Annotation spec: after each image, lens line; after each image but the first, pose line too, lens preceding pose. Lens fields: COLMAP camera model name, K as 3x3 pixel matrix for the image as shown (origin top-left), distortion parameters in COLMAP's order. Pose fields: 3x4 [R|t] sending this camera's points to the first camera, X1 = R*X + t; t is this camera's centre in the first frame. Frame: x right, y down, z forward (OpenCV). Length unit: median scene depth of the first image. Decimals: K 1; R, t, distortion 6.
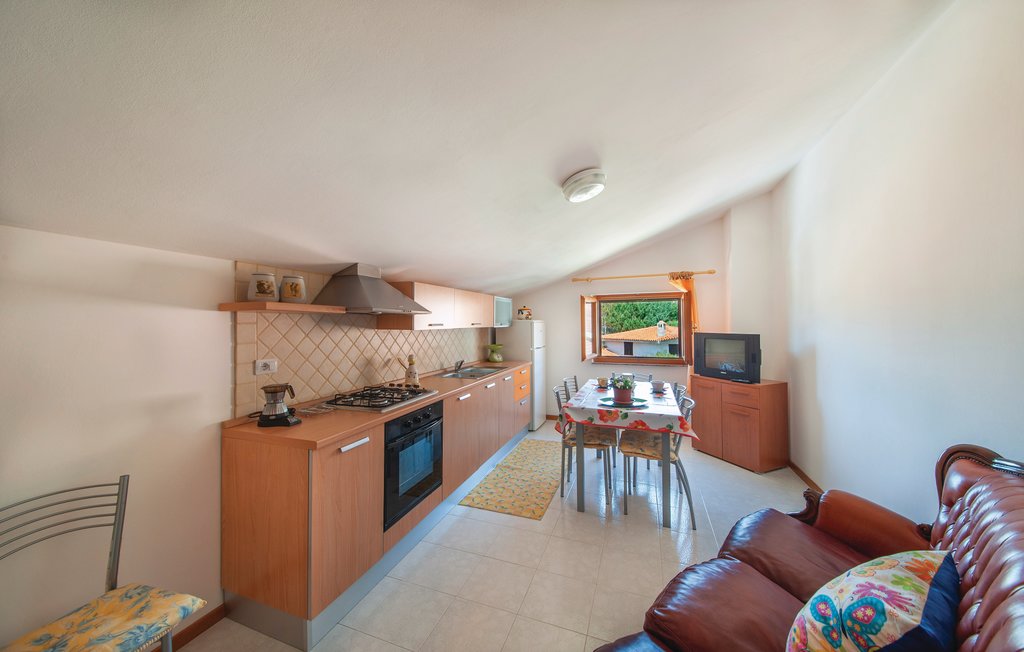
lens RADIAL K [[354.7, 0, 513.6], [0, 354.7, 321.8], [0, 0, 1]] dist [-0.001319, -0.000130]
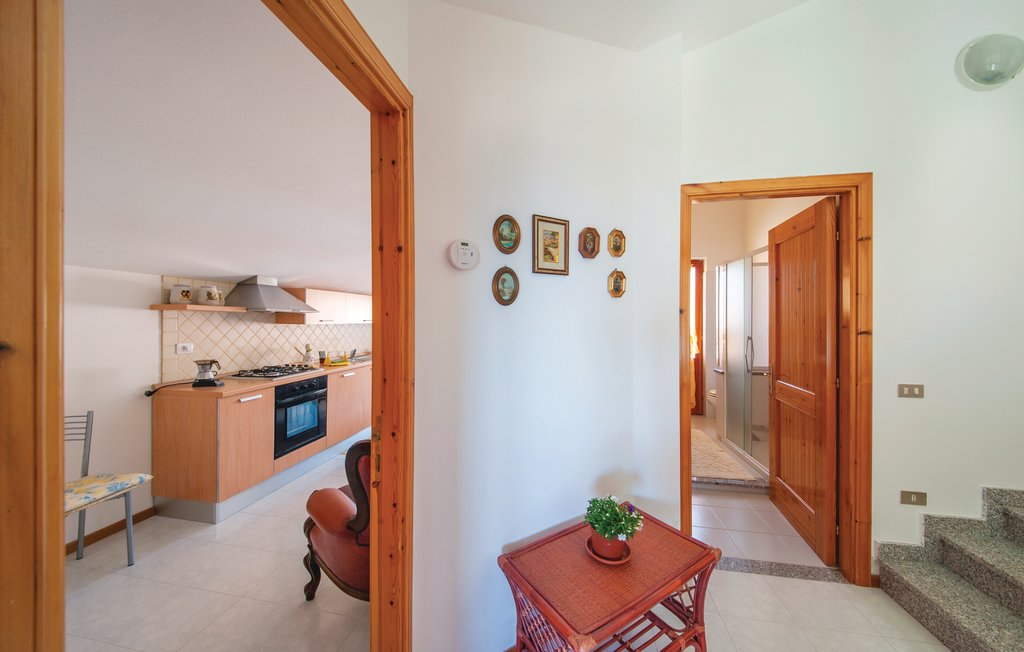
lens RADIAL K [[354.7, 0, 508.4], [0, 354.7, 324.0], [0, 0, 1]] dist [-0.001319, -0.000130]
pose [[0.987641, 0.006453, 0.156603, 0.319988], [-0.008601, 0.999878, 0.013040, -0.003153], [-0.156500, -0.014226, 0.987576, -0.533481]]
